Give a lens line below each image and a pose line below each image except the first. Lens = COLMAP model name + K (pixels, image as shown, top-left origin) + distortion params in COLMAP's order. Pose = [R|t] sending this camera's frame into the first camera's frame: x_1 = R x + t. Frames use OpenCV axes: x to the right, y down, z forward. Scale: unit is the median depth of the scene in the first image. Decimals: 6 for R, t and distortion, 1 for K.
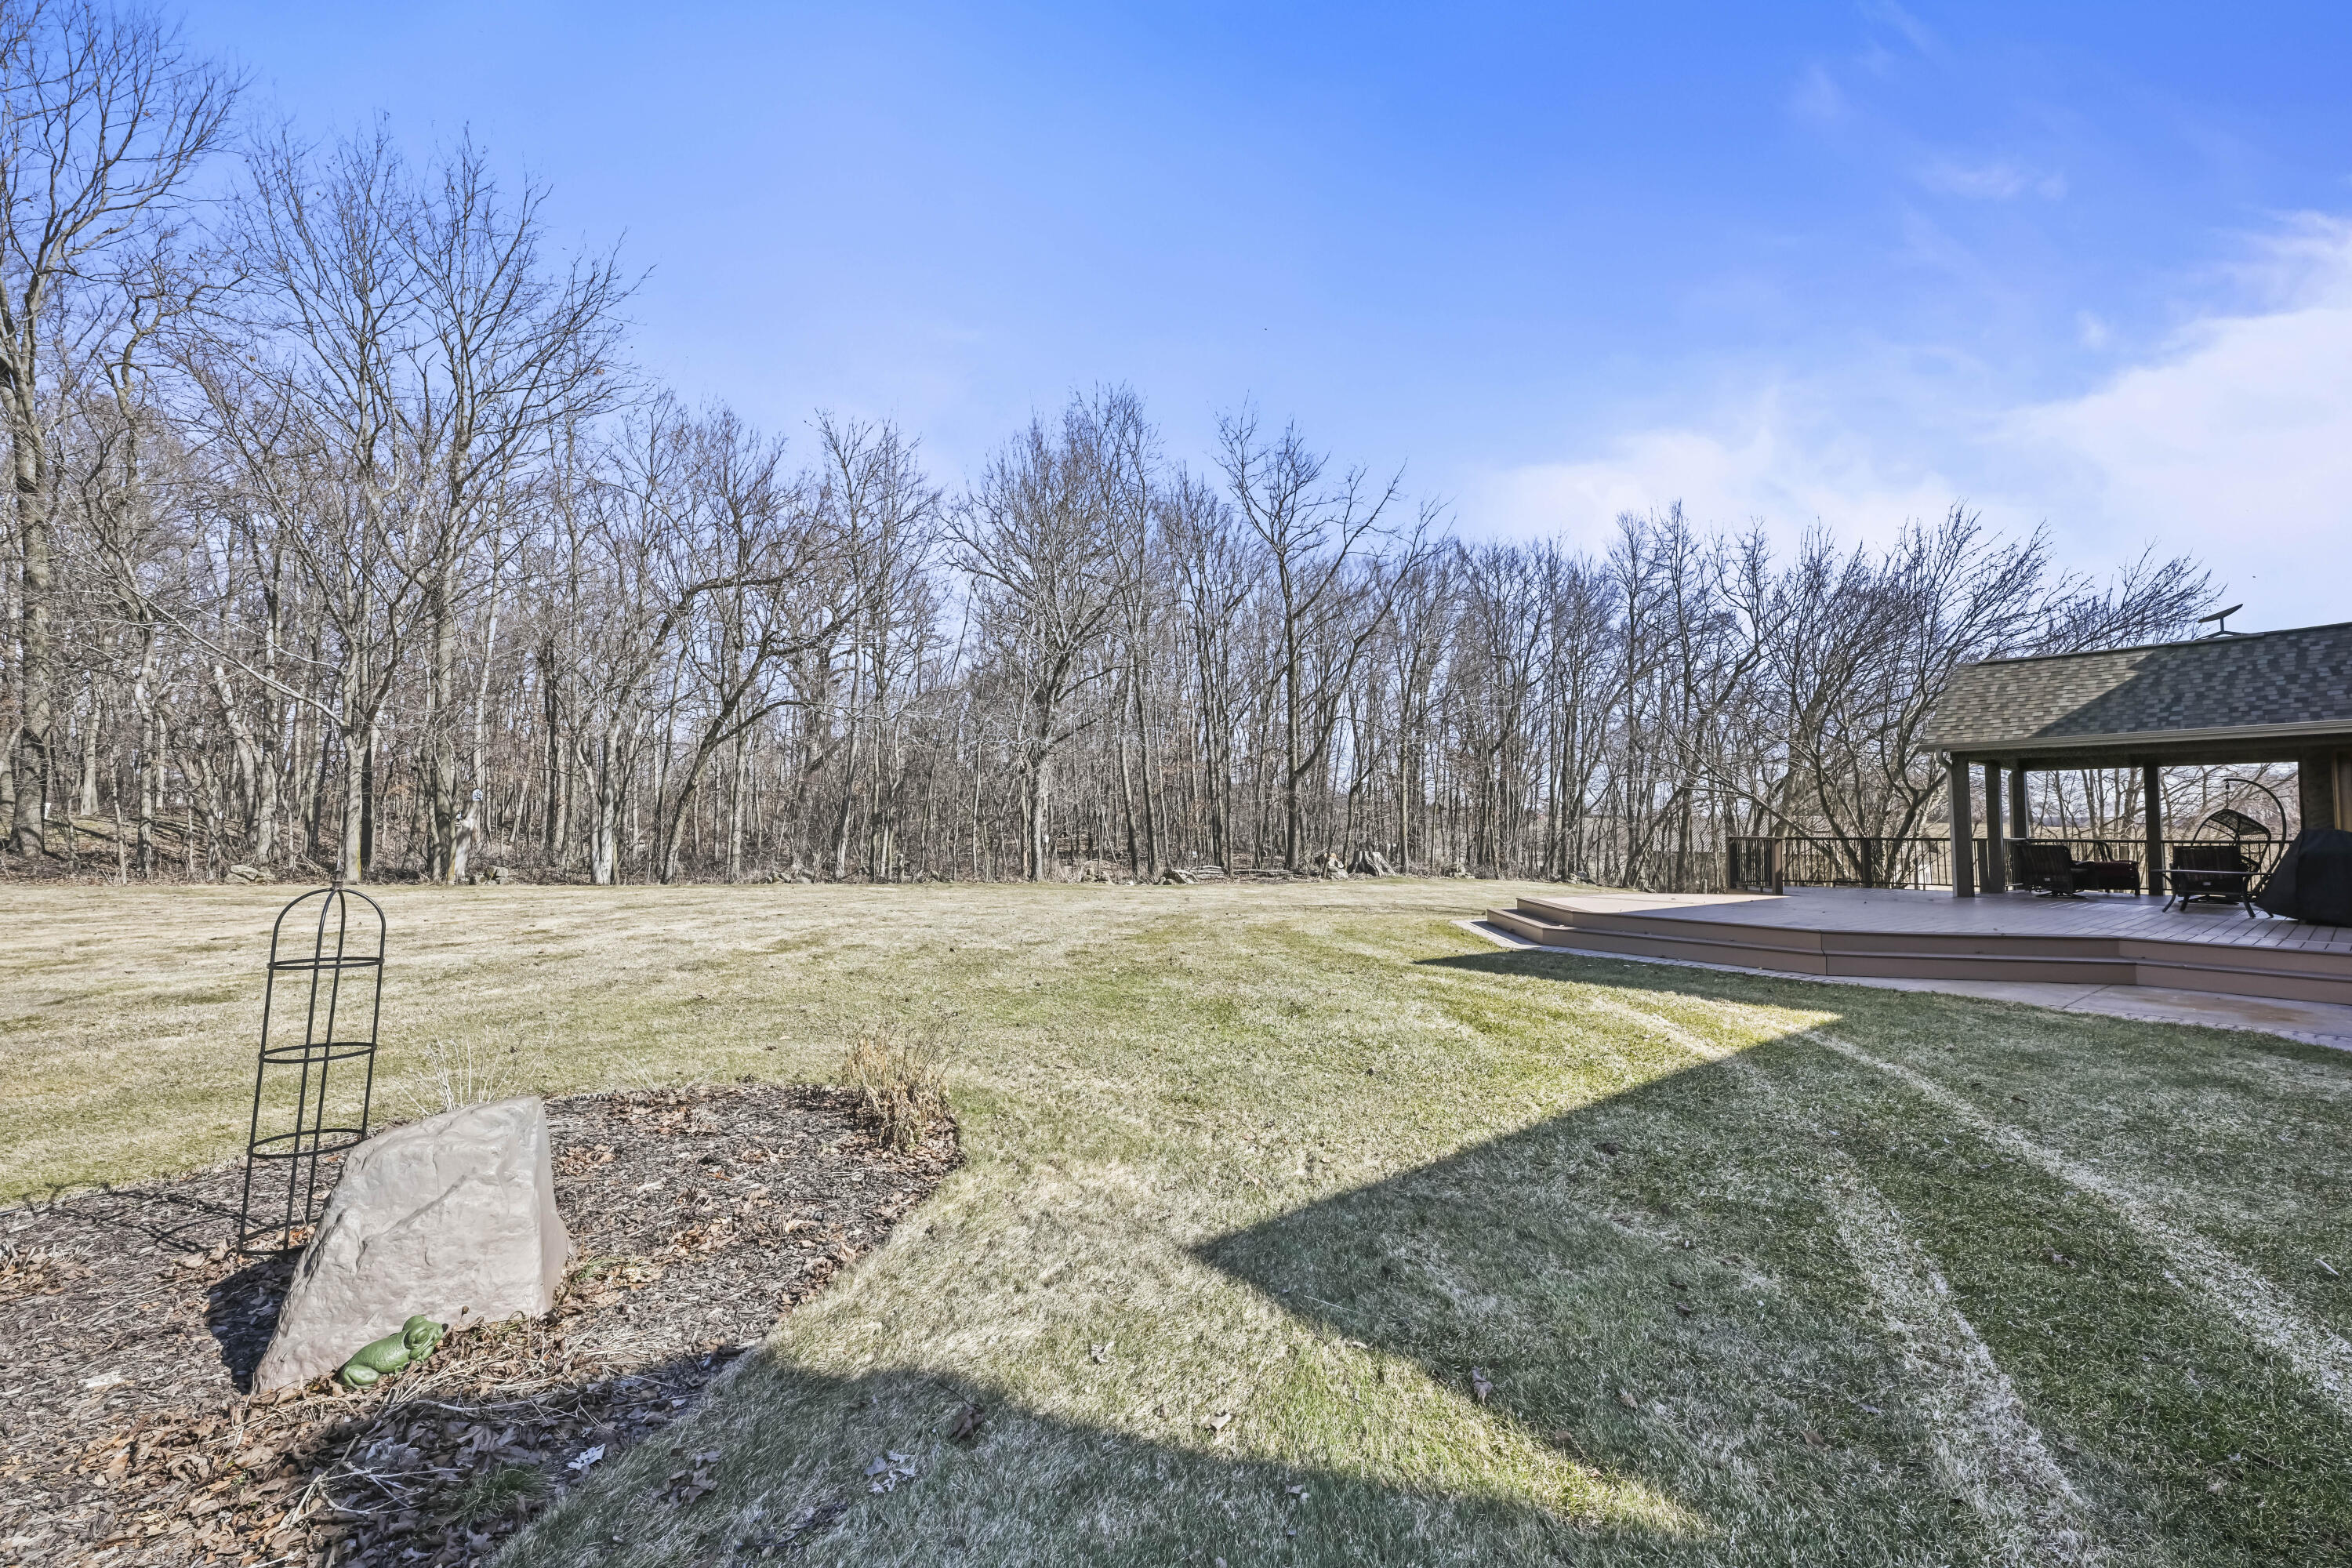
lens RADIAL K [[939.5, 0, 1174.8], [0, 939.5, 789.9], [0, 0, 1]] dist [0.002441, 0.001392]
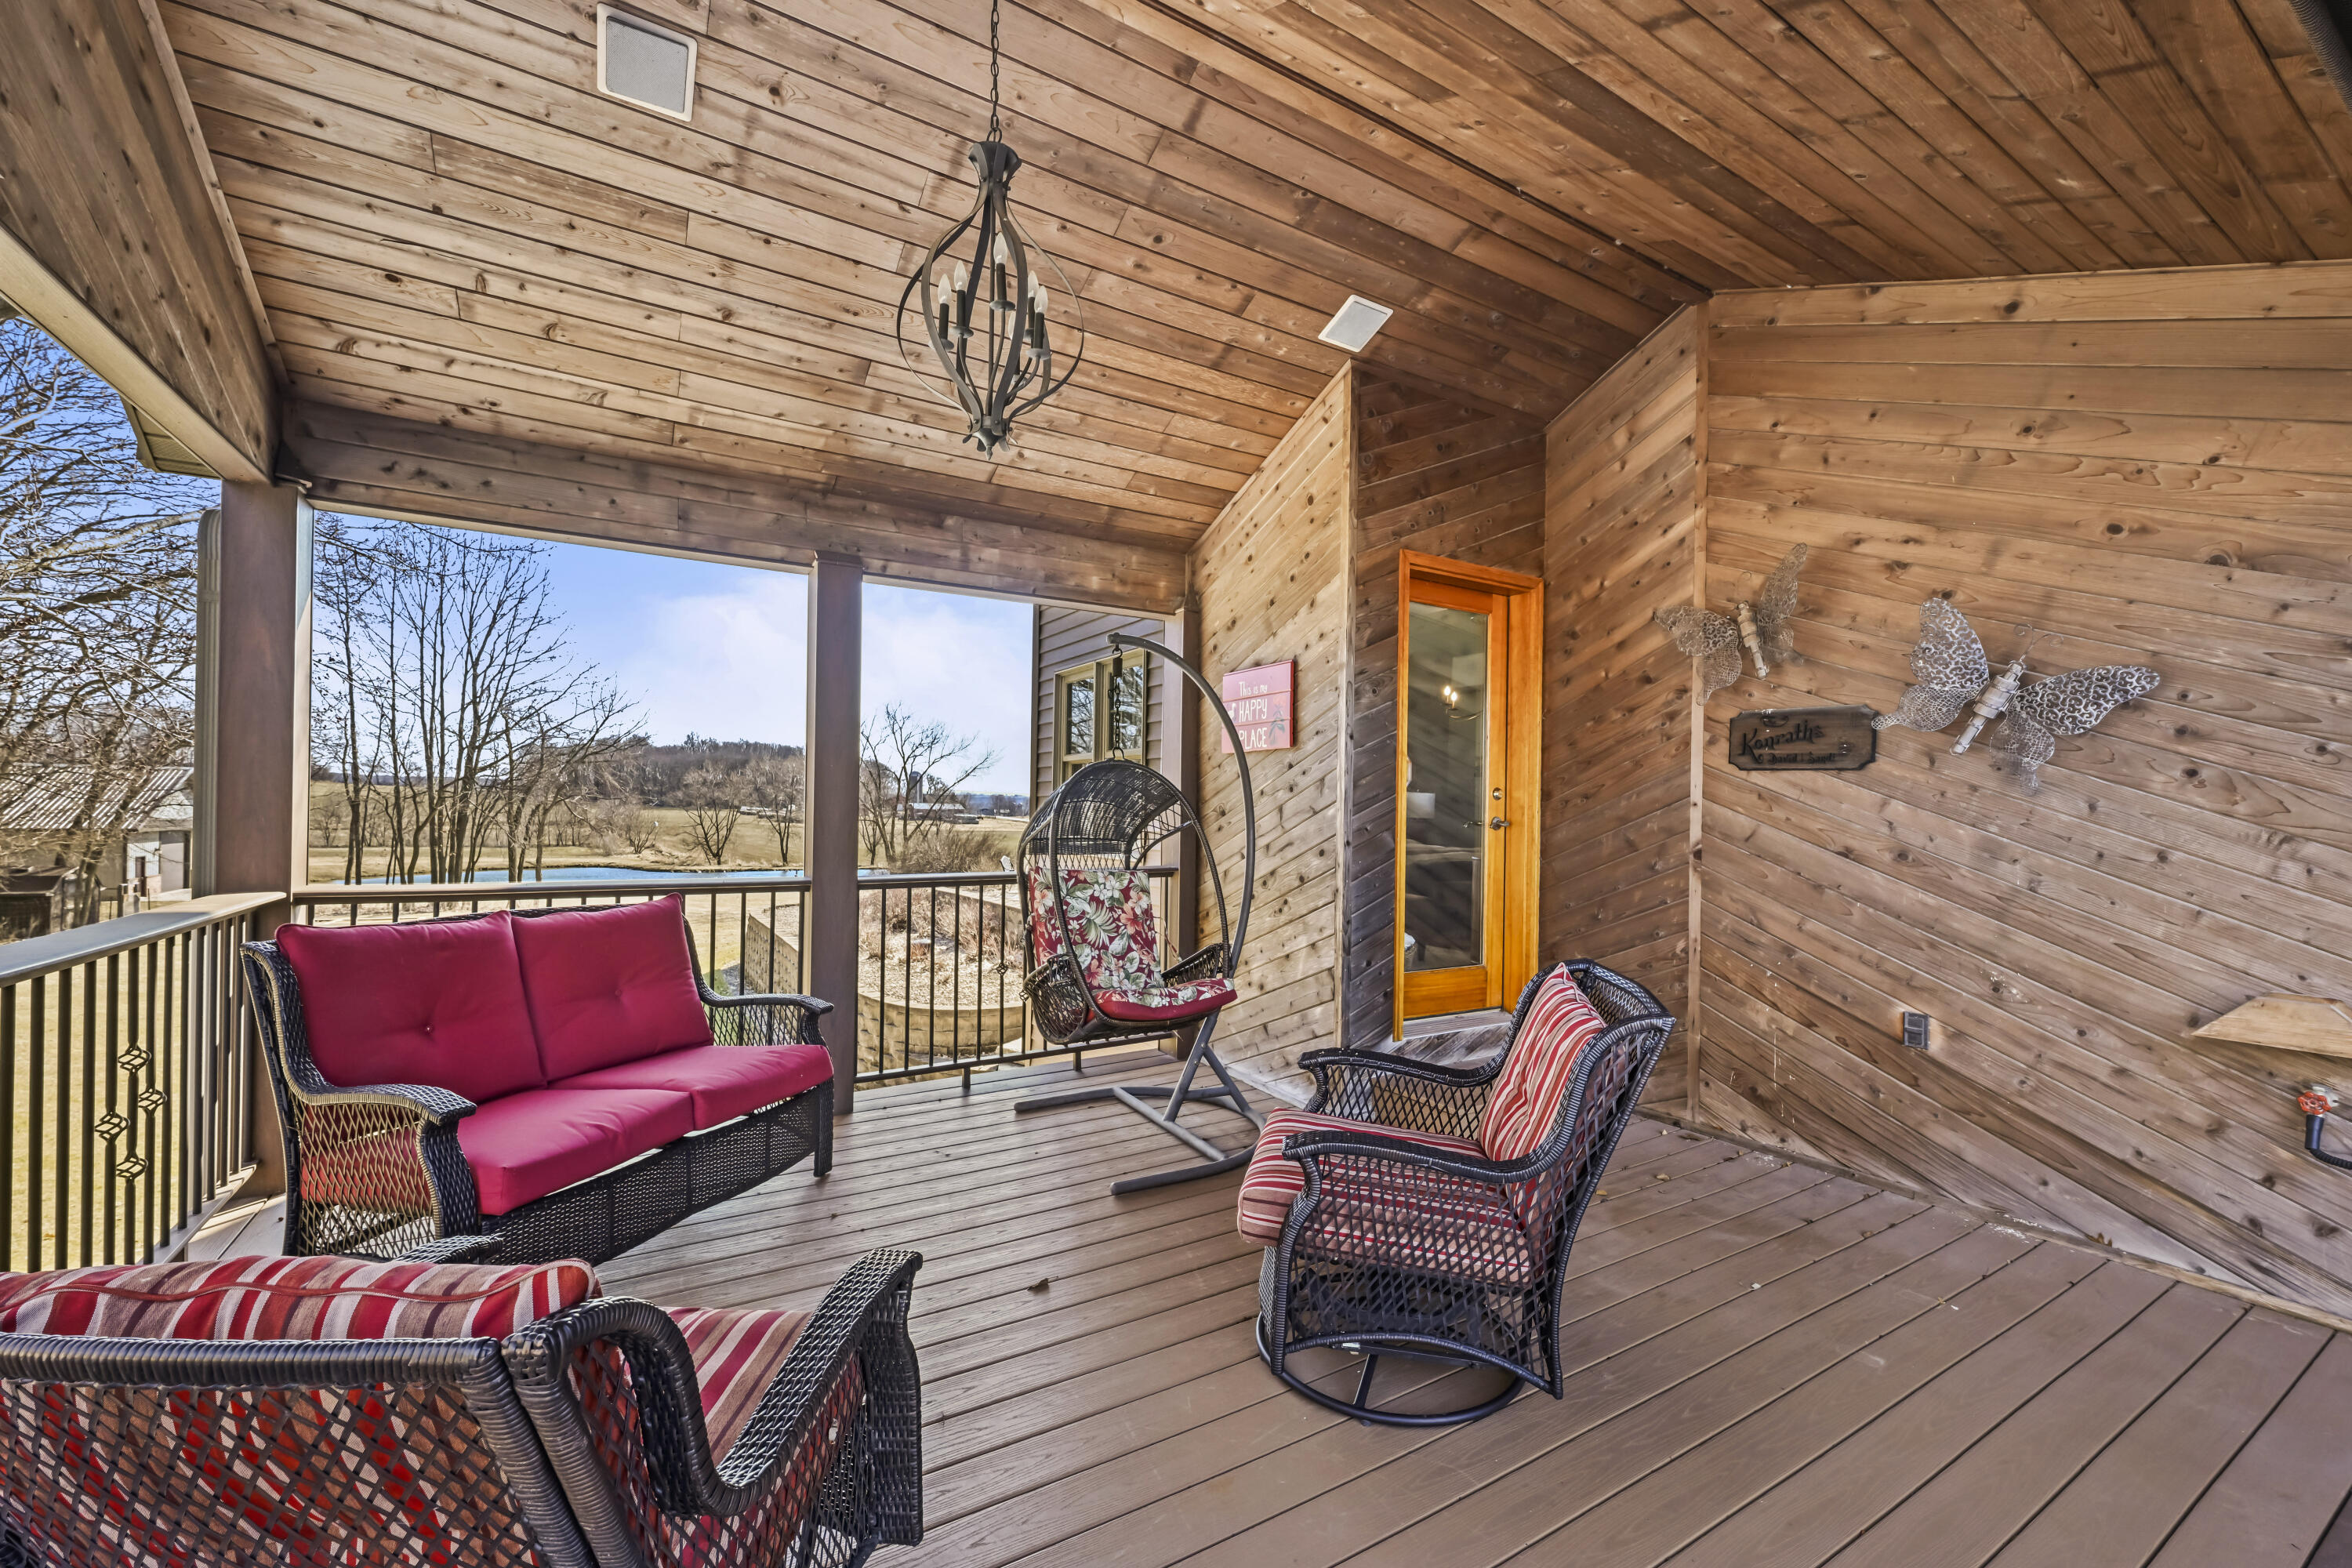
lens RADIAL K [[939.5, 0, 1171.6], [0, 939.5, 787.4], [0, 0, 1]] dist [0.002441, 0.001392]
pose [[0.135474, 0.003133, 0.990776, 0.260072], [-0.045374, 0.998965, 0.003046, 0.006856], [-0.989741, -0.045368, 0.135475, 0.262545]]
